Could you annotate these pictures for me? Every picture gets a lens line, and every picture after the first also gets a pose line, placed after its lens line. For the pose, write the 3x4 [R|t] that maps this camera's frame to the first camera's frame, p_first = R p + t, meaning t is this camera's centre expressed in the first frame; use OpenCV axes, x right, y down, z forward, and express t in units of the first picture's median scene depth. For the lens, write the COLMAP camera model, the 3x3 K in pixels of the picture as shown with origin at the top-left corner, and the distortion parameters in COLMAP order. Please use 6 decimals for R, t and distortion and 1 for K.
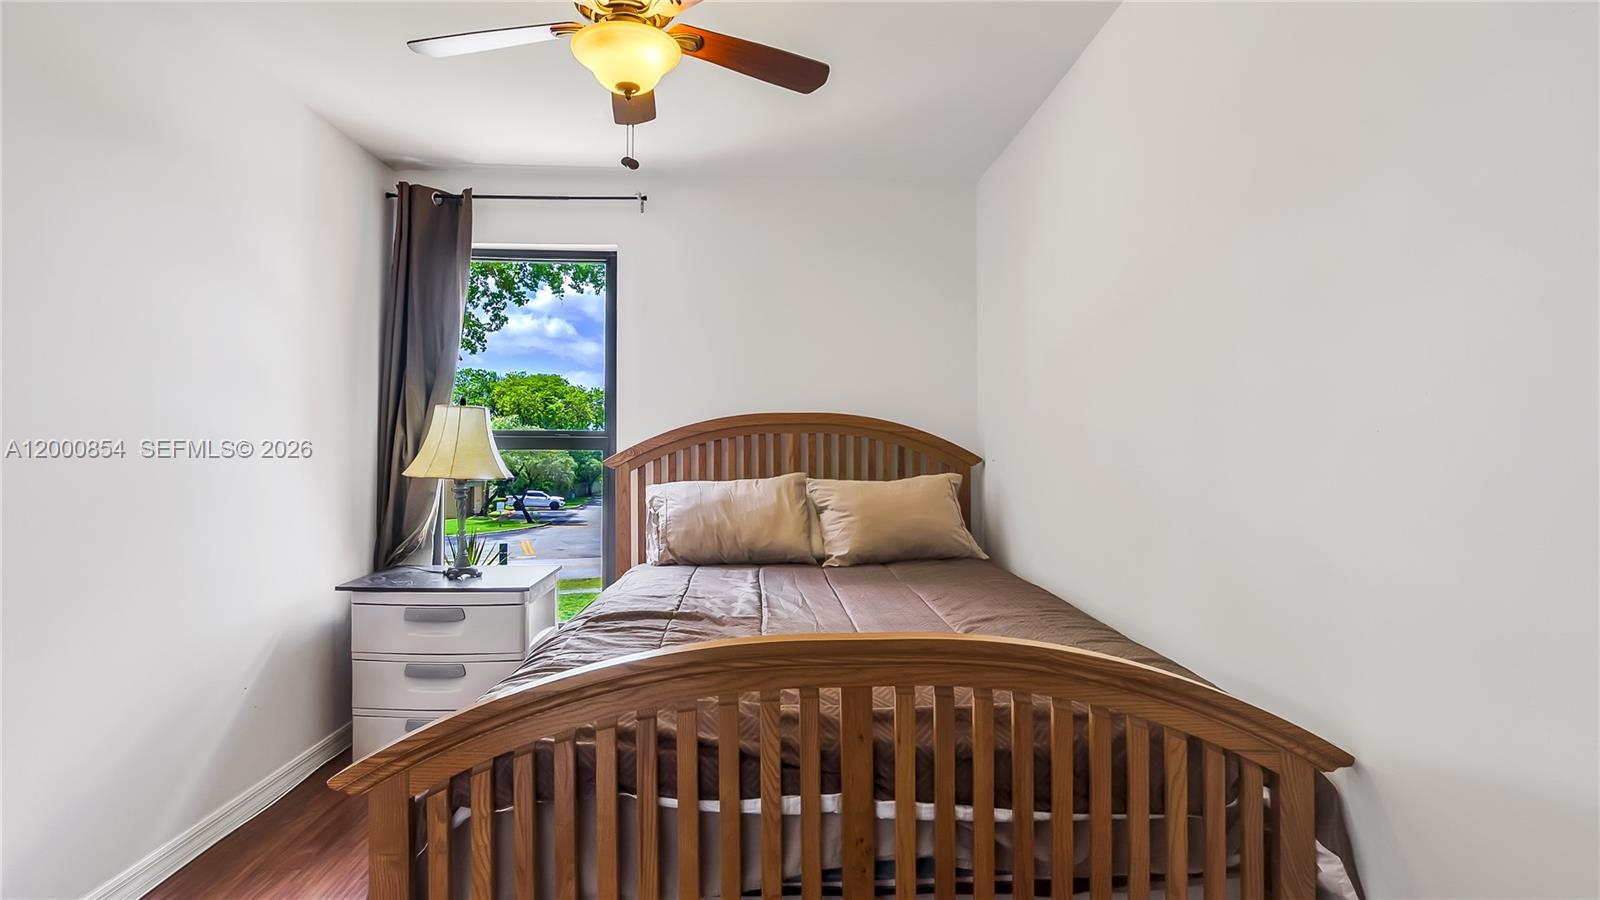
lens RADIAL K [[752.5, 0, 802.3], [0, 752.5, 440.4], [0, 0, 1]] dist [-0.003426, 0.000112]
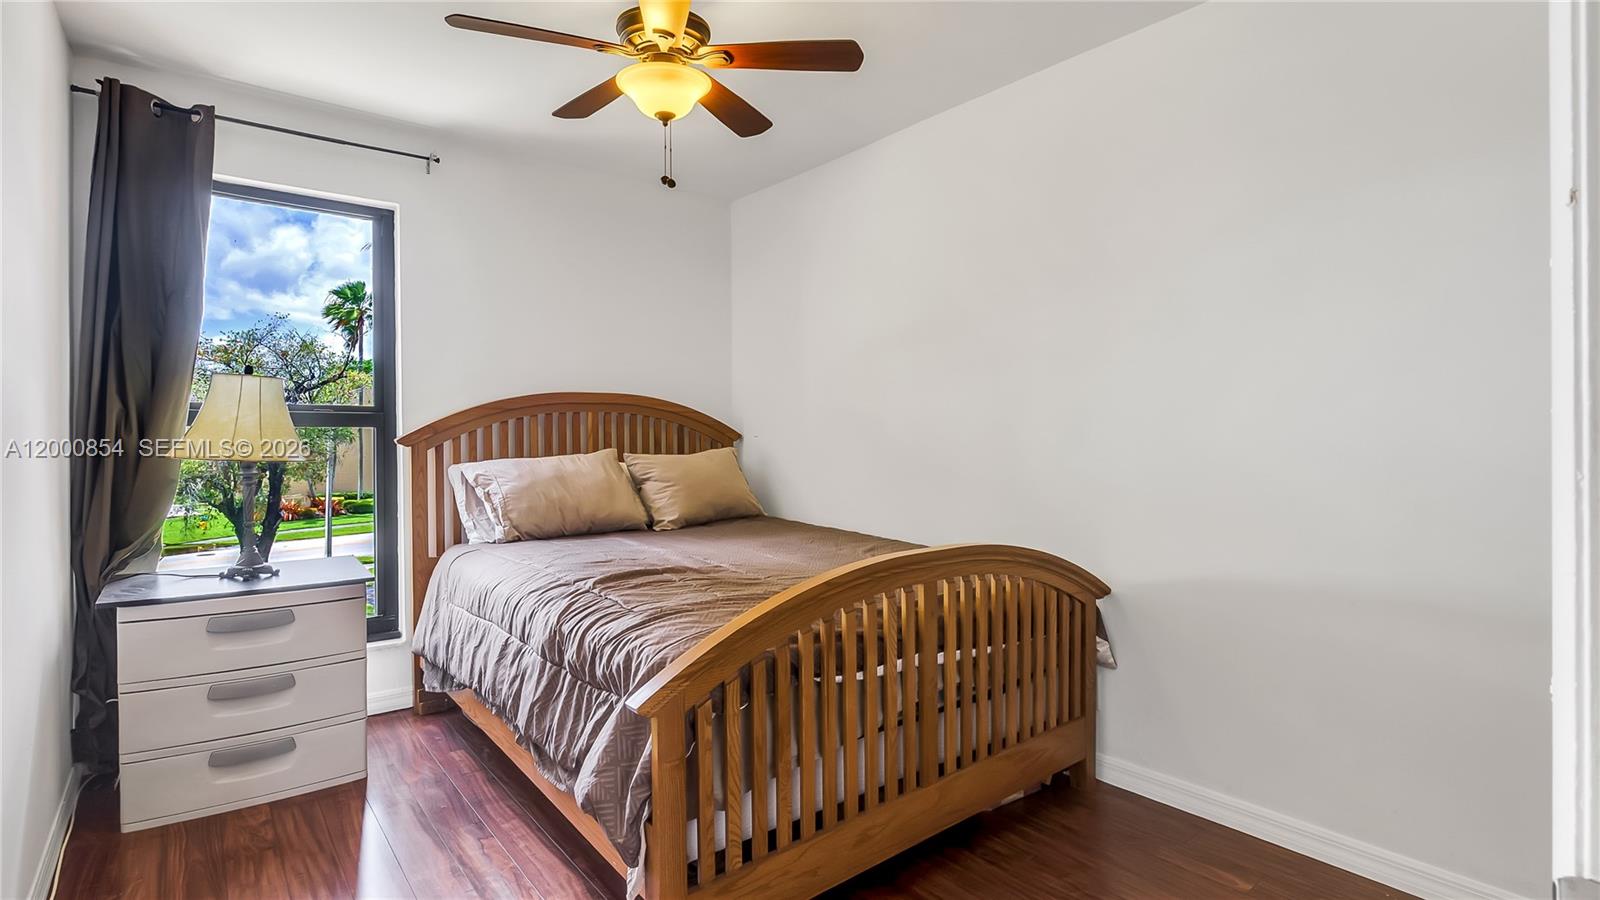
lens RADIAL K [[750.3, 0, 799.0], [0, 750.3, 435.2], [0, 0, 1]] dist [-0.001809, -0.000010]
pose [[0.816016, -0.005276, 0.578005, -0.434824], [-0.009343, 0.999707, 0.022315, -0.003317], [-0.577954, -0.023610, 0.815728, -0.041041]]
